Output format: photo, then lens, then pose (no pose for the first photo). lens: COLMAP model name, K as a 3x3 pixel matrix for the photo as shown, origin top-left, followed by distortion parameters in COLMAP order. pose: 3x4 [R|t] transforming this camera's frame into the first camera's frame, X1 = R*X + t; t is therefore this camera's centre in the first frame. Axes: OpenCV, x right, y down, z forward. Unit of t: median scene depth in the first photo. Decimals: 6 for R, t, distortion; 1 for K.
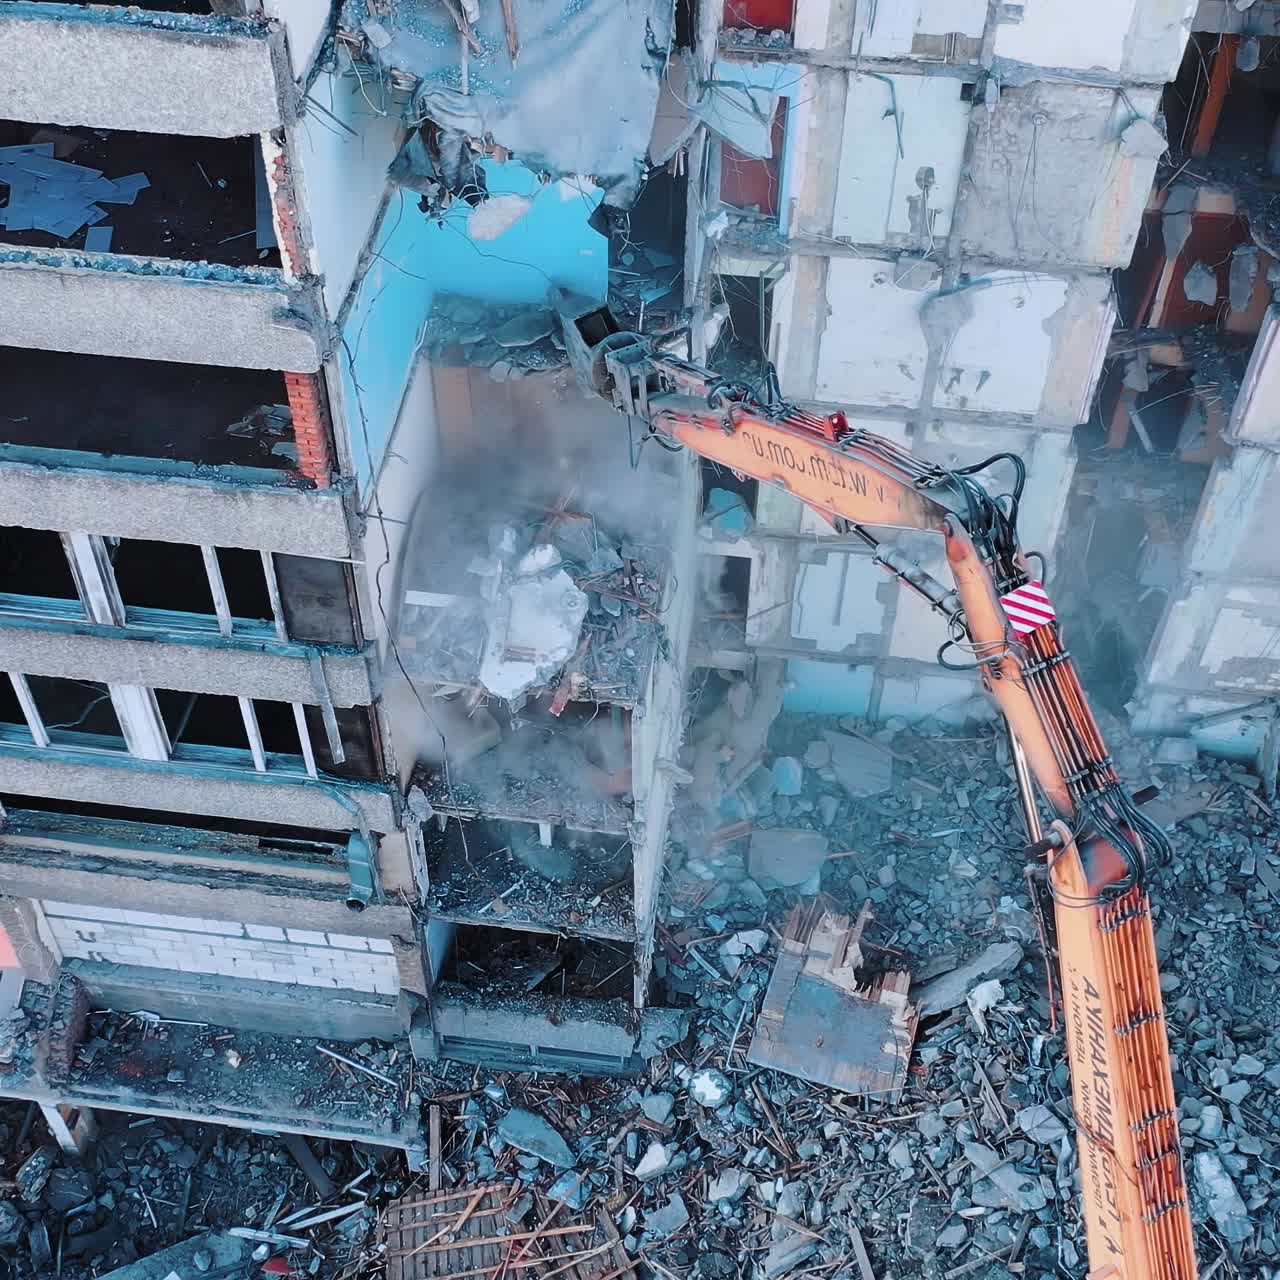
lens RADIAL K [[1843.7, 0, 640.8], [0, 1843.7, 641.8], [0, 0, 1]] dist [-0.004149, 0.000000]
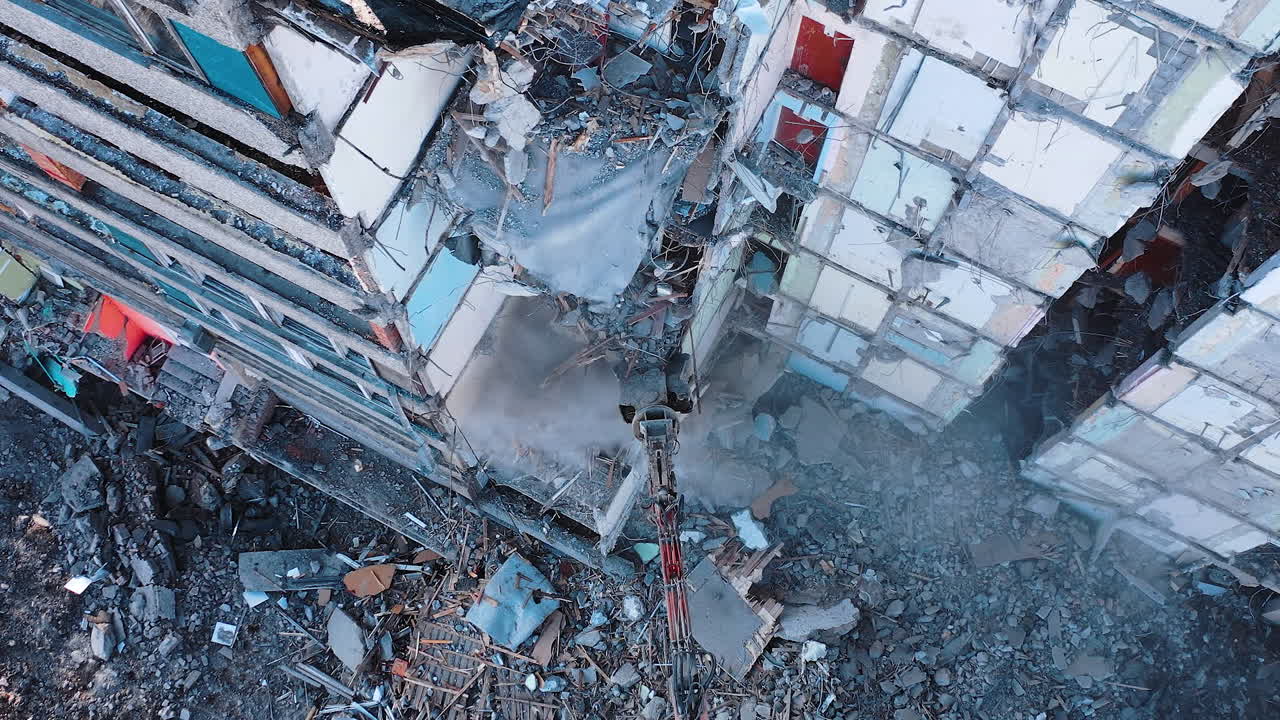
lens RADIAL K [[1448.9, 0, 638.5], [0, 1448.9, 349.3], [0, 0, 1]] dist [-0.010934, 0.000000]
pose [[0.937631, 0.333045, -0.099648, 0.093121], [-0.267825, 0.874807, 0.403711, -0.457440], [0.221627, -0.351844, 0.909443, 0.002957]]
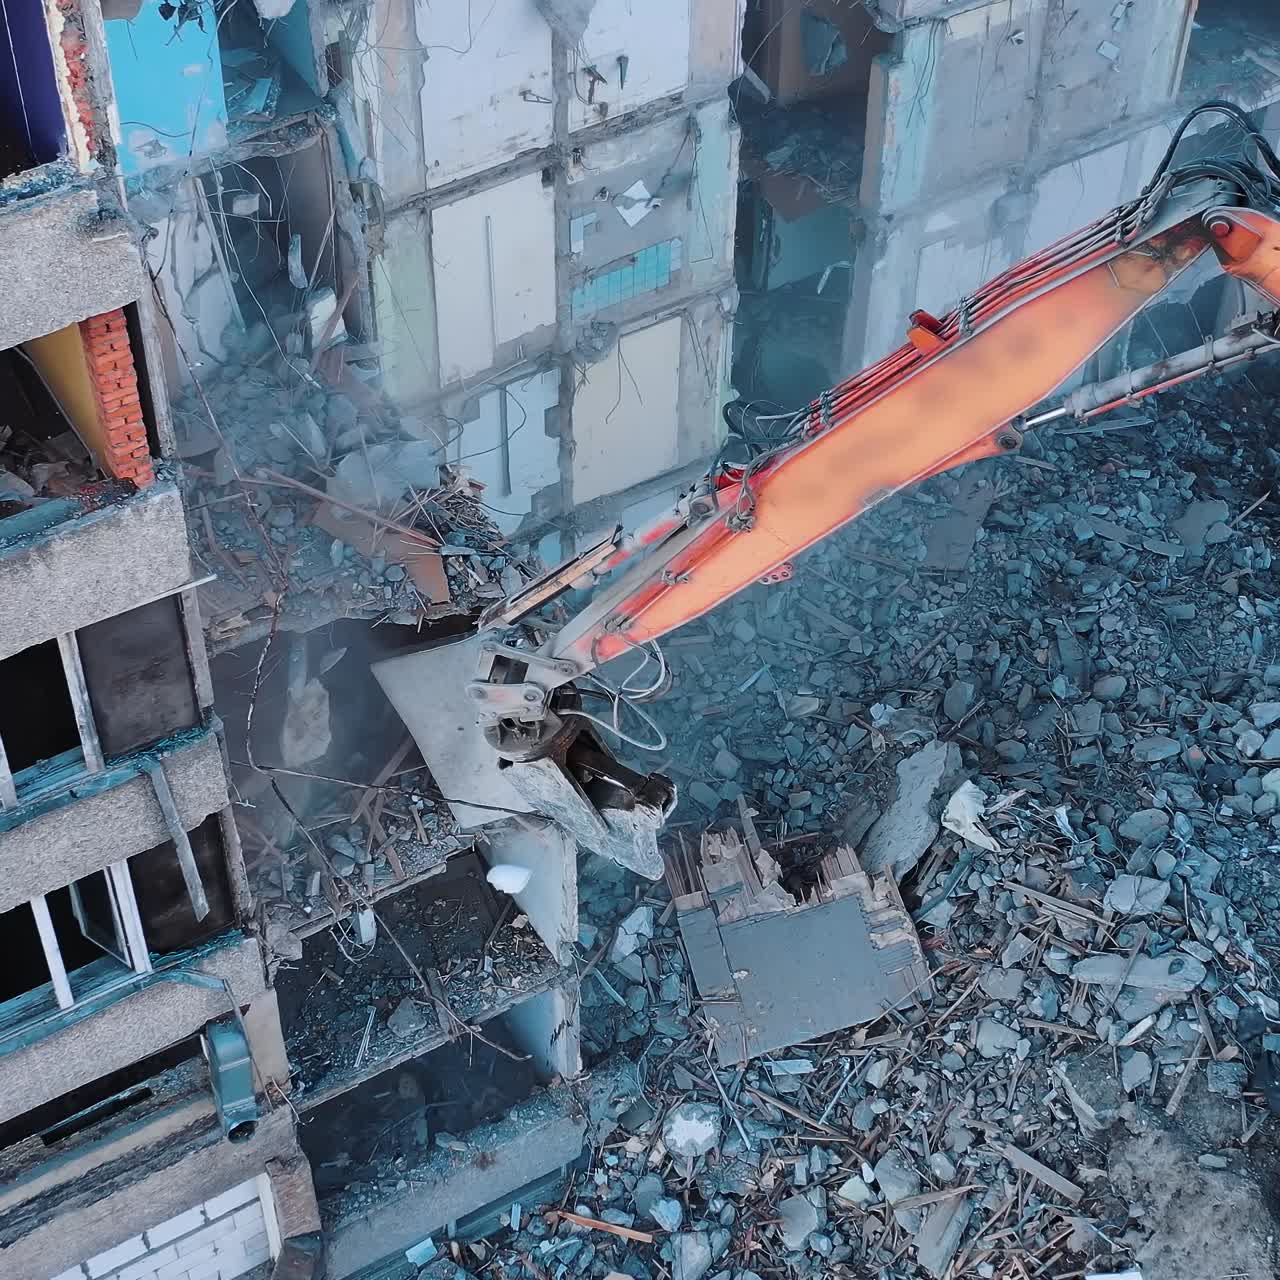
lens RADIAL K [[2588.6, 0, 644.8], [0, 2588.6, 644.3], [0, 0, 1]] dist [0.008817, 0.000000]
pose [[0.785253, -0.460869, 0.413494, -0.337684], [0.469679, 0.878518, 0.087220, -0.023764], [-0.403459, 0.125719, 0.906320, 0.074031]]
